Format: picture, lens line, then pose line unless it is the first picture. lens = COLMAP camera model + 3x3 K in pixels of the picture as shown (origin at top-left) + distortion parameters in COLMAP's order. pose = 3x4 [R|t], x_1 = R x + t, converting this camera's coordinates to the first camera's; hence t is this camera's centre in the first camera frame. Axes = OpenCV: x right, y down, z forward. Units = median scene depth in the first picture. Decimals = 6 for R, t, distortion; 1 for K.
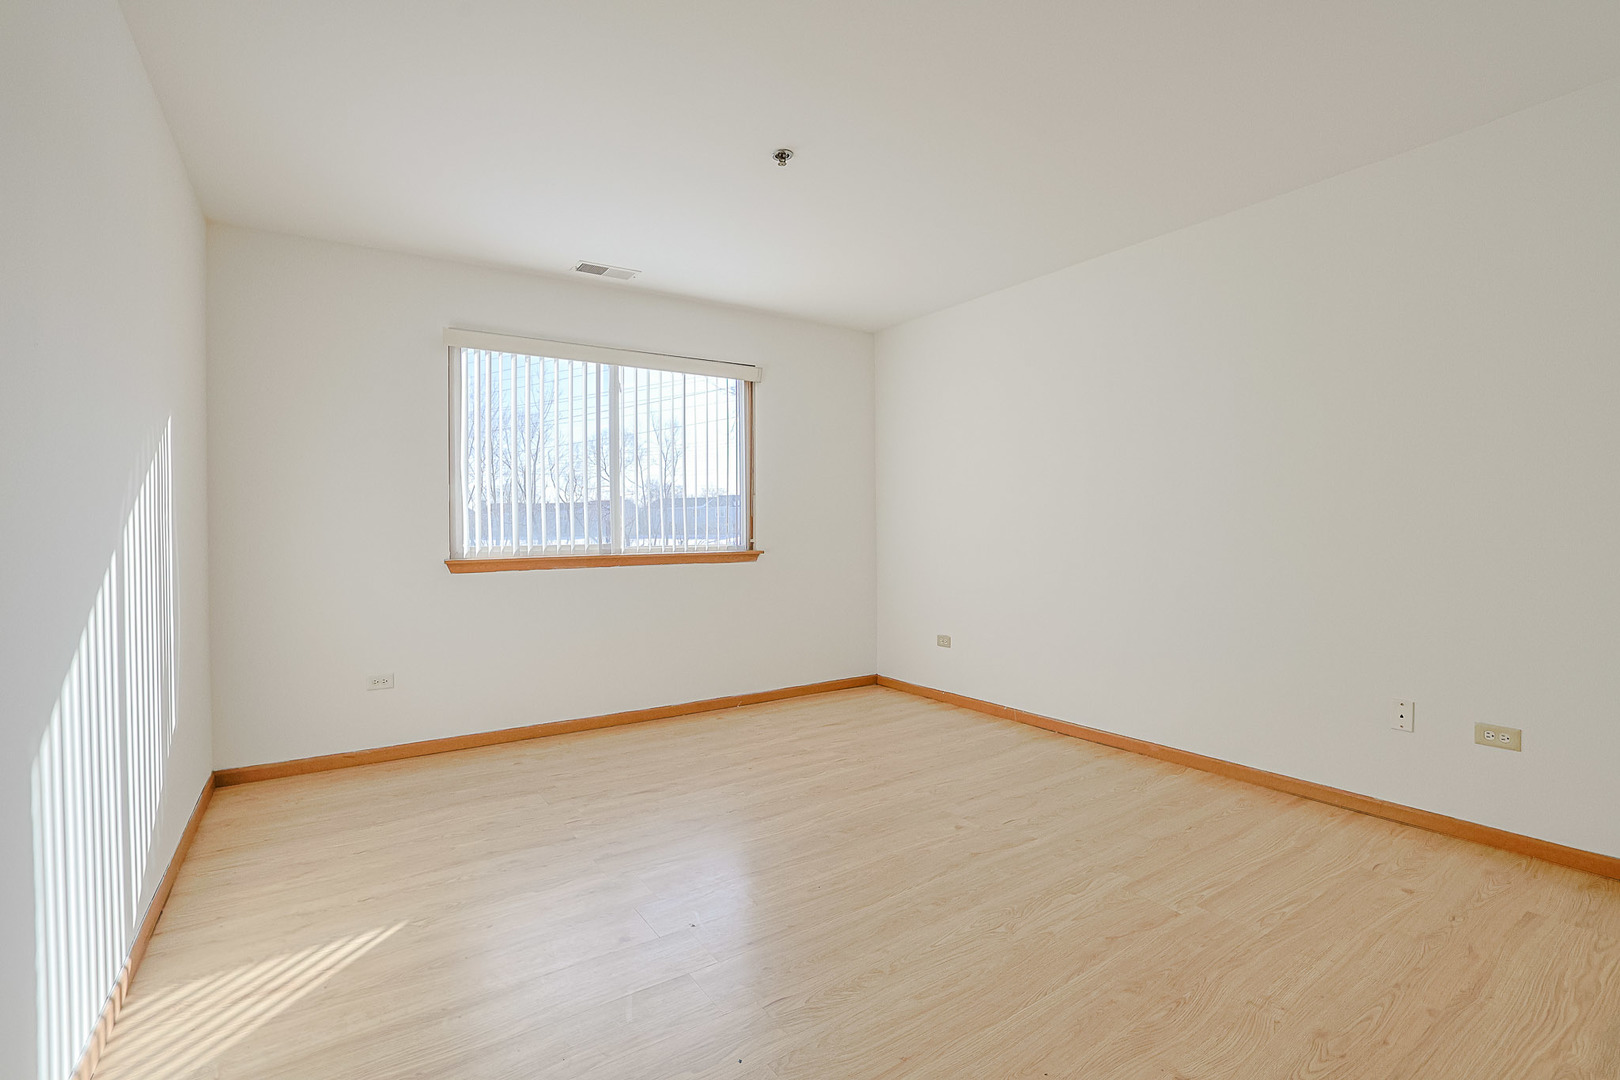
lens RADIAL K [[736.7, 0, 809.0], [0, 736.7, 536.9], [0, 0, 1]] dist [-0.045109, 0.015046]
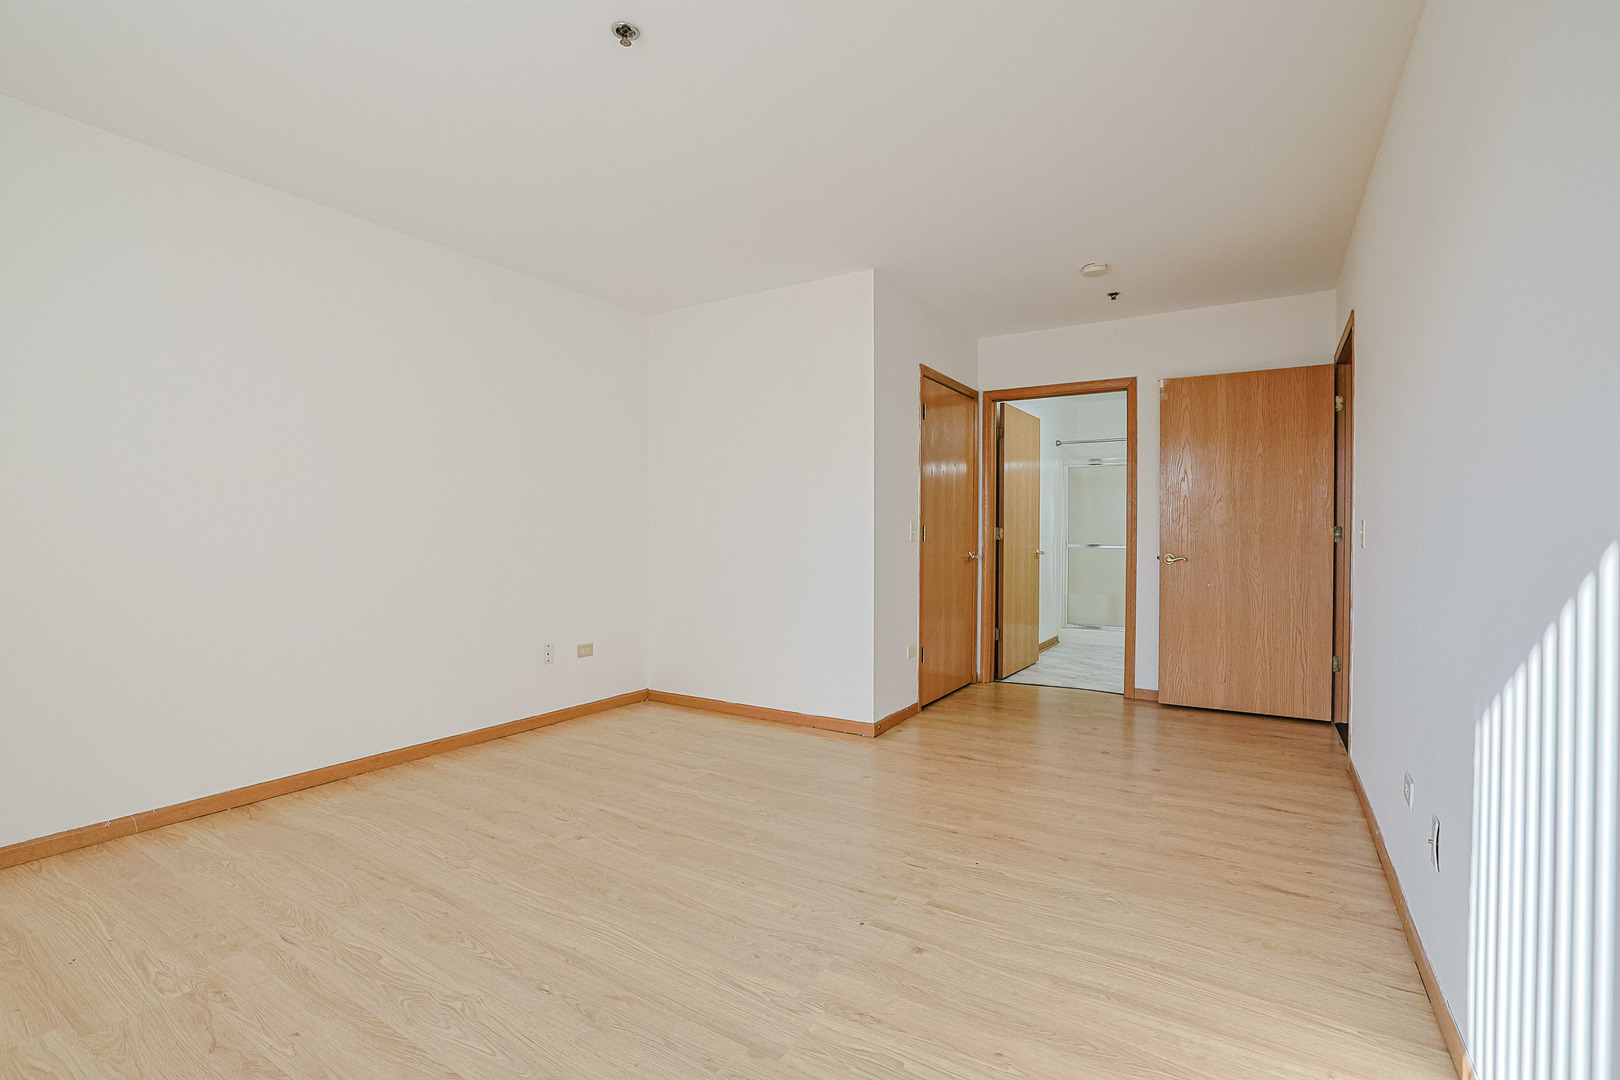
lens RADIAL K [[736.7, 0, 806.7], [0, 736.7, 541.0], [0, 0, 1]] dist [-0.045109, 0.015046]
pose [[-0.404477, -0.003737, 0.914540, -0.790942], [0.015597, 0.999818, 0.010984, 0.006940], [-0.914415, 0.018707, -0.404345, 1.124740]]
